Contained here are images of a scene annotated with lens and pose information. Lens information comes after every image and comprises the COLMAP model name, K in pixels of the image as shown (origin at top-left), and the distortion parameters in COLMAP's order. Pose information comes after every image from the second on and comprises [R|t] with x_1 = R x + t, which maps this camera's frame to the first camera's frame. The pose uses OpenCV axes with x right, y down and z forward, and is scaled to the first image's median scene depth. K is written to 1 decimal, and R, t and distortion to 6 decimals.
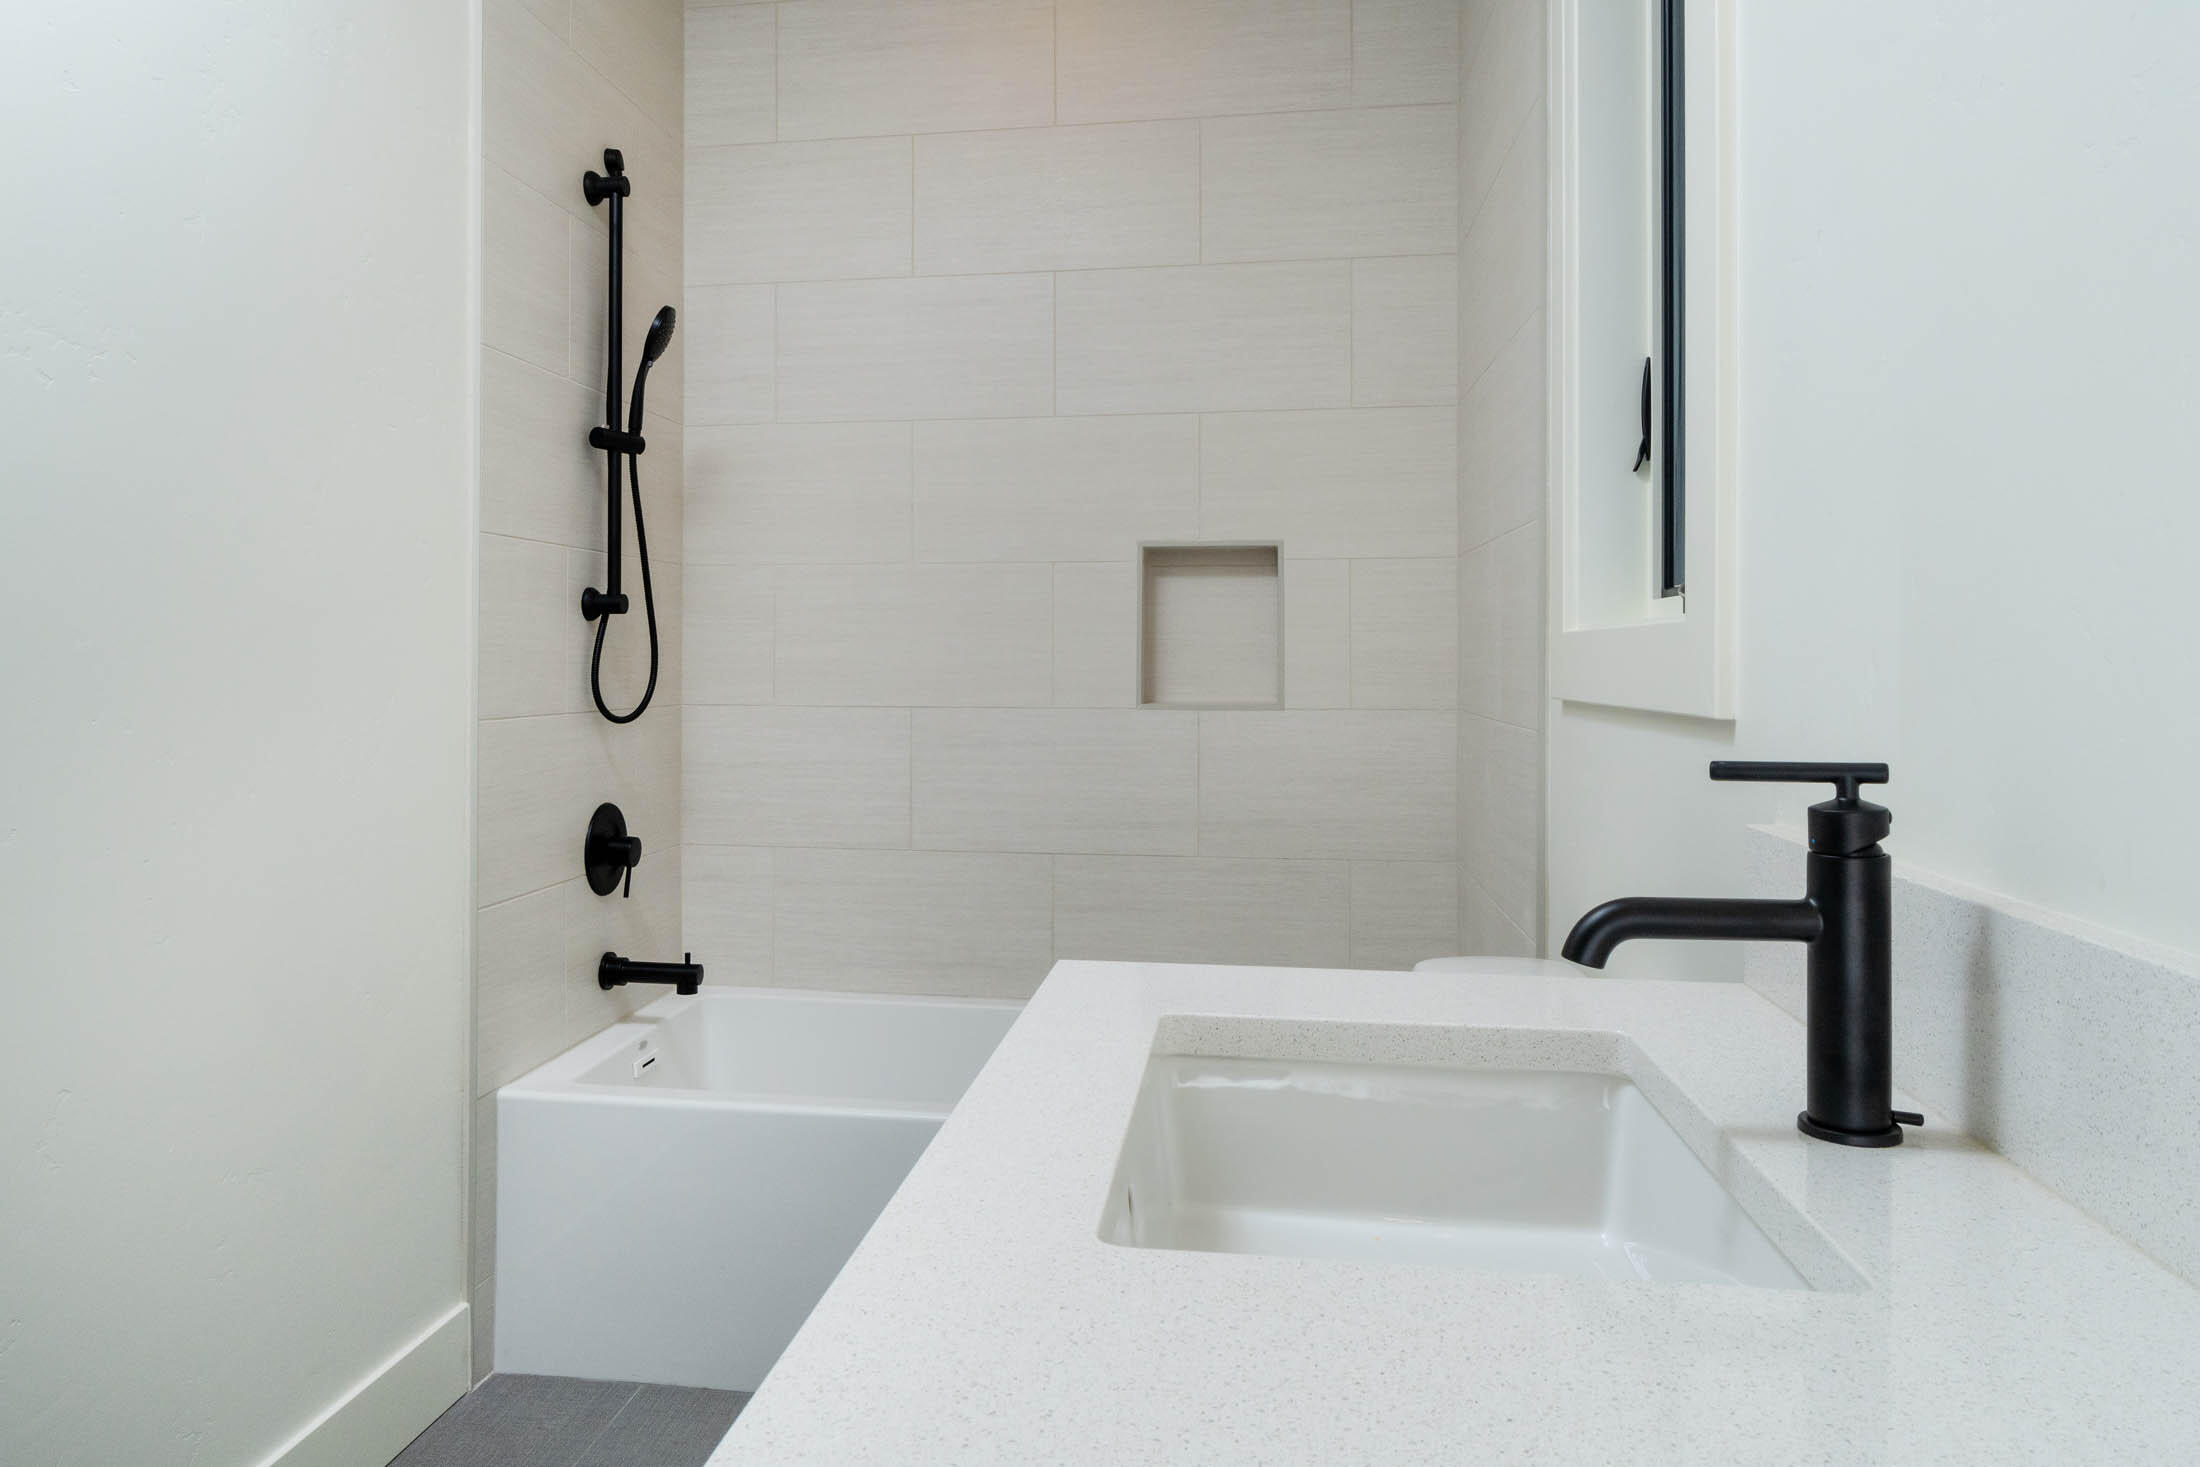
lens RADIAL K [[1446.4, 0, 1100.0], [0, 1446.4, 733.5], [0, 0, 1]] dist [-0.002985, -0.000688]
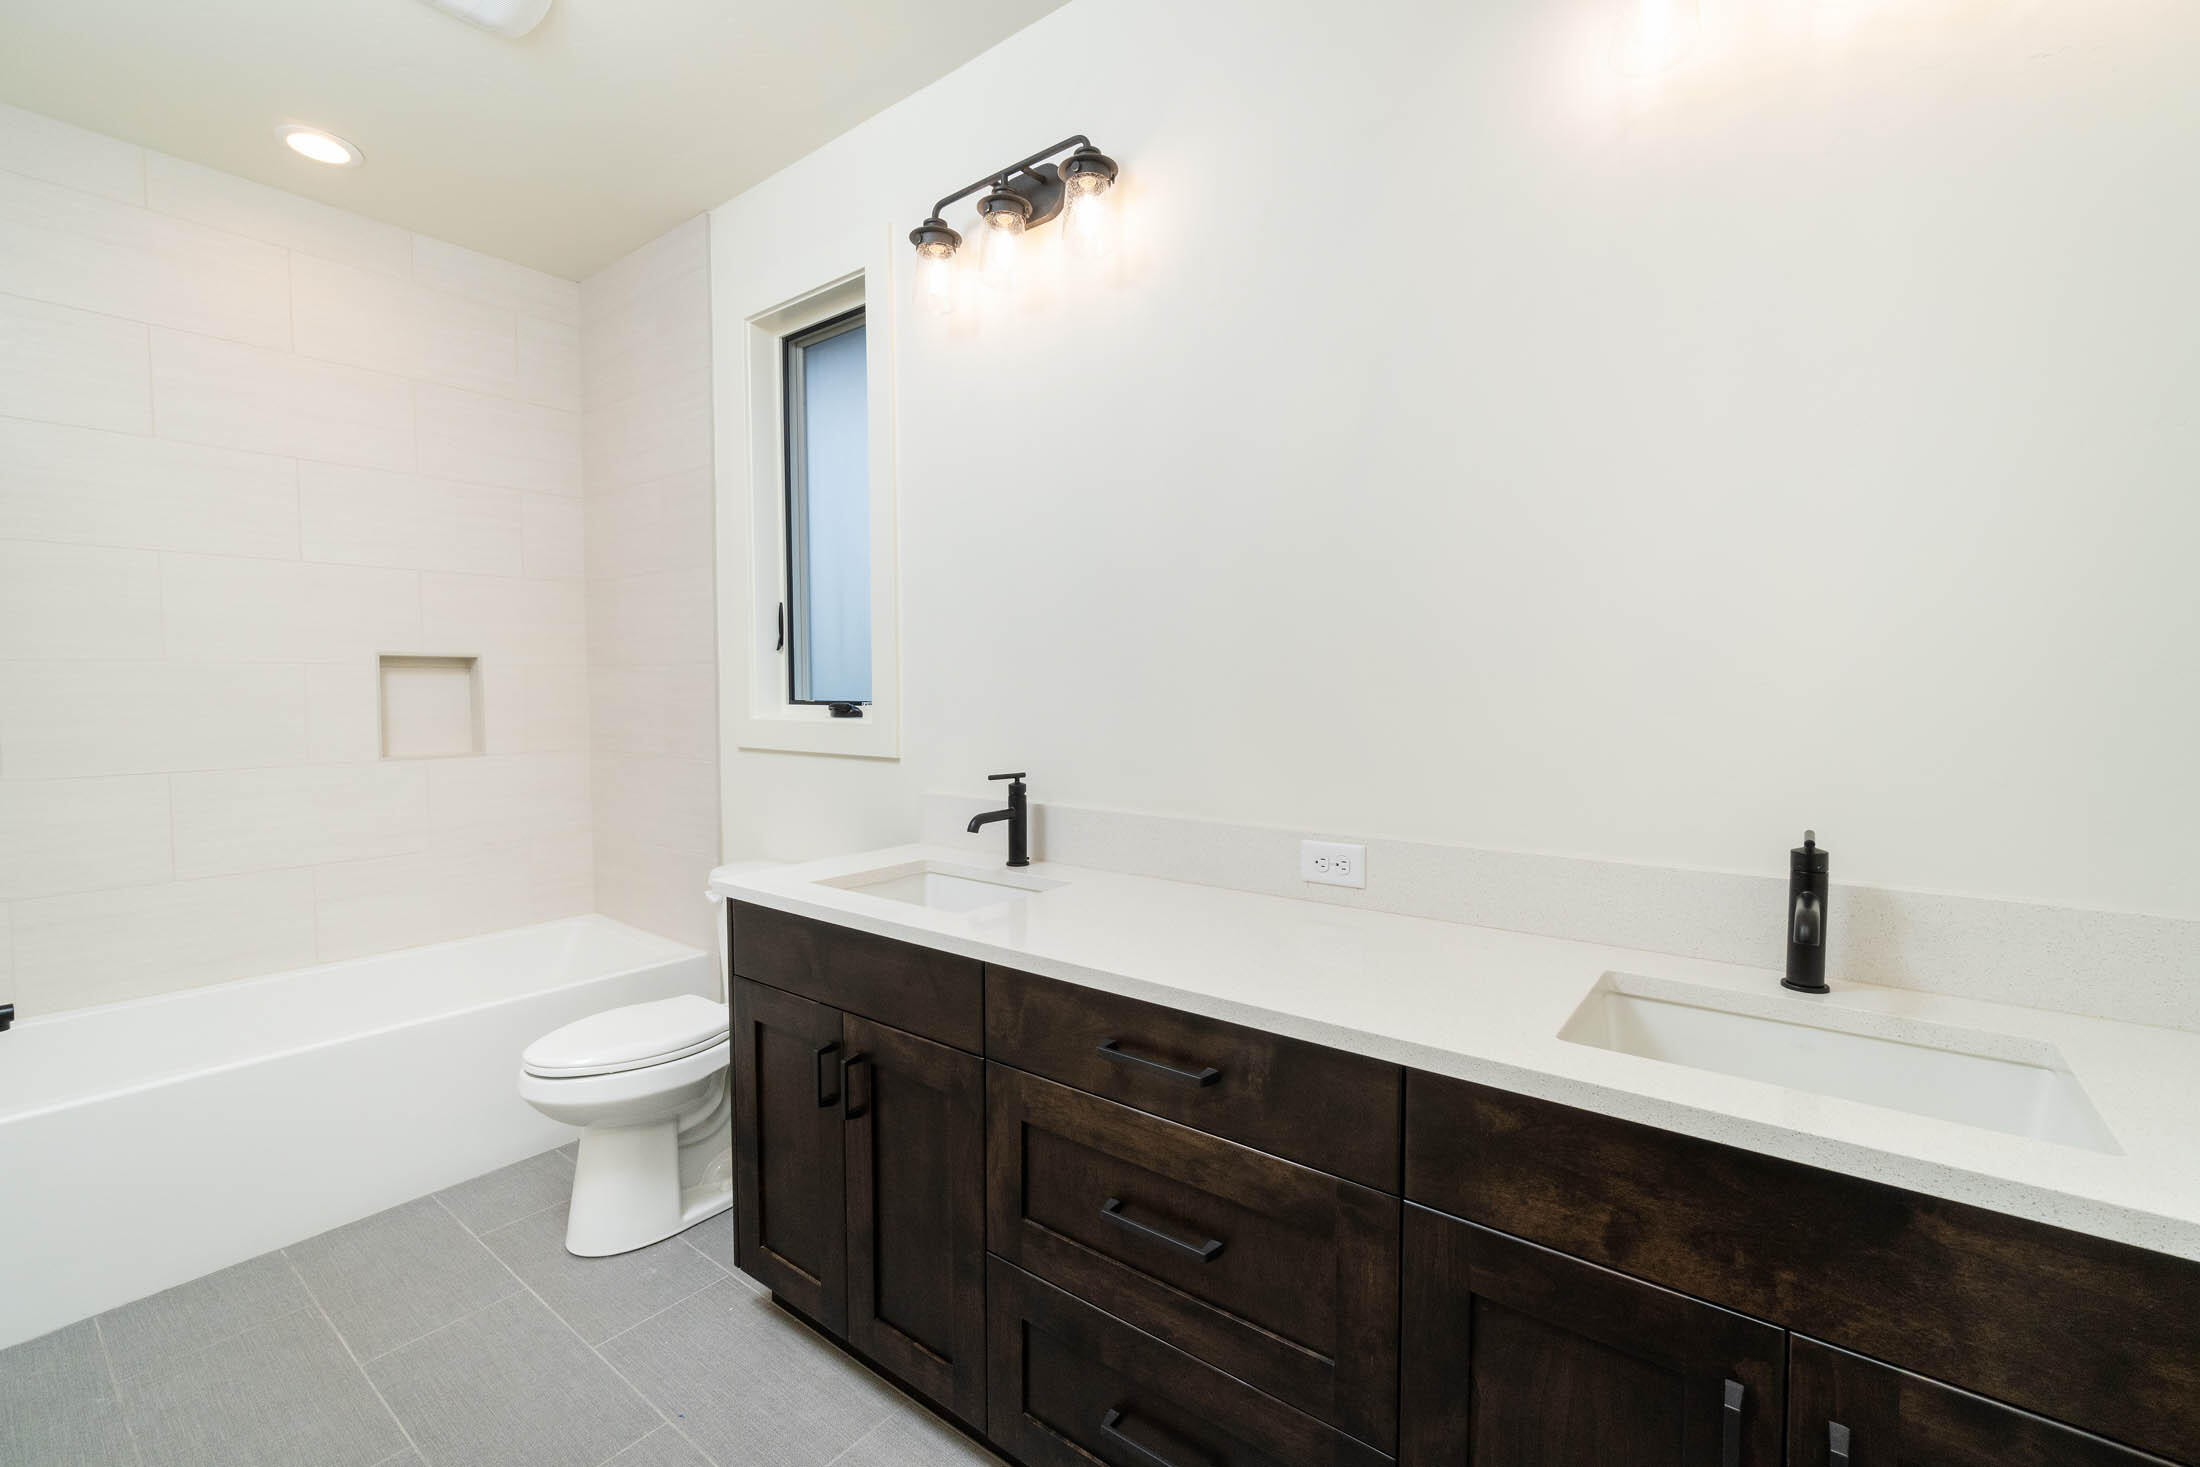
lens RADIAL K [[917.5, 0, 1100.0], [0, 917.5, 733.5], [0, 0, 1]] dist [0.001008, 0.000458]
pose [[0.492809, -0.047660, 0.868831, -0.696110], [0.042648, 0.998622, 0.030590, -0.069568], [-0.869092, 0.021979, 0.494162, -0.208460]]
